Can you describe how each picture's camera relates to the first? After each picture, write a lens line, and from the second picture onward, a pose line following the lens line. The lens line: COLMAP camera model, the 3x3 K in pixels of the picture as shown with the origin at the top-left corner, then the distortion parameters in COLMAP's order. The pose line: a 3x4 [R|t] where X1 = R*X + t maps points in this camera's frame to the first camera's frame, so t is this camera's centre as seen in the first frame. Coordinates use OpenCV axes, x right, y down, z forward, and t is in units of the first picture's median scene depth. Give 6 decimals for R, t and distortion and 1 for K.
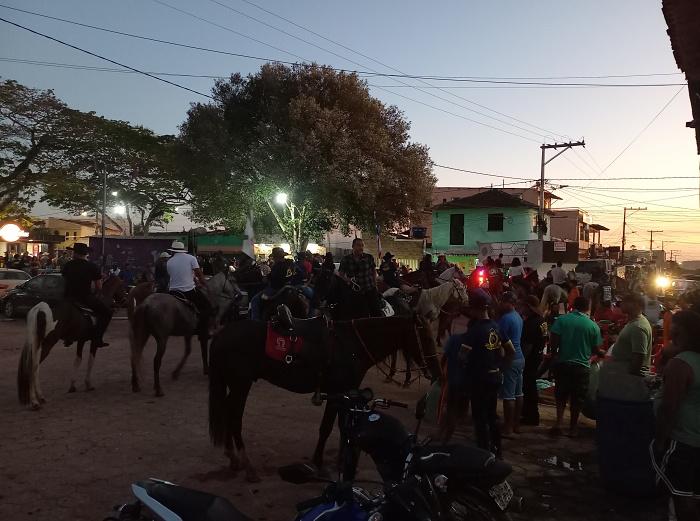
lens RADIAL K [[562.4, 0, 351.6], [0, 562.4, 274.4], [0, 0, 1]] dist [0.122542, -0.114363]
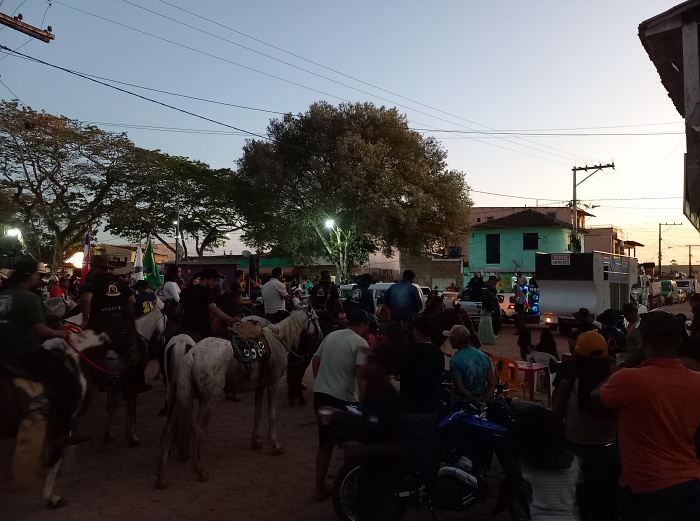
lens RADIAL K [[593.4, 0, 350.0], [0, 593.4, 260.5], [0, 0, 1]] dist [0.218376, -0.418374]
pose [[0.999064, -0.017531, -0.039536, -0.037491], [0.015289, 0.998296, -0.056314, 0.000774], [0.040456, 0.055657, 0.997630, -0.128241]]
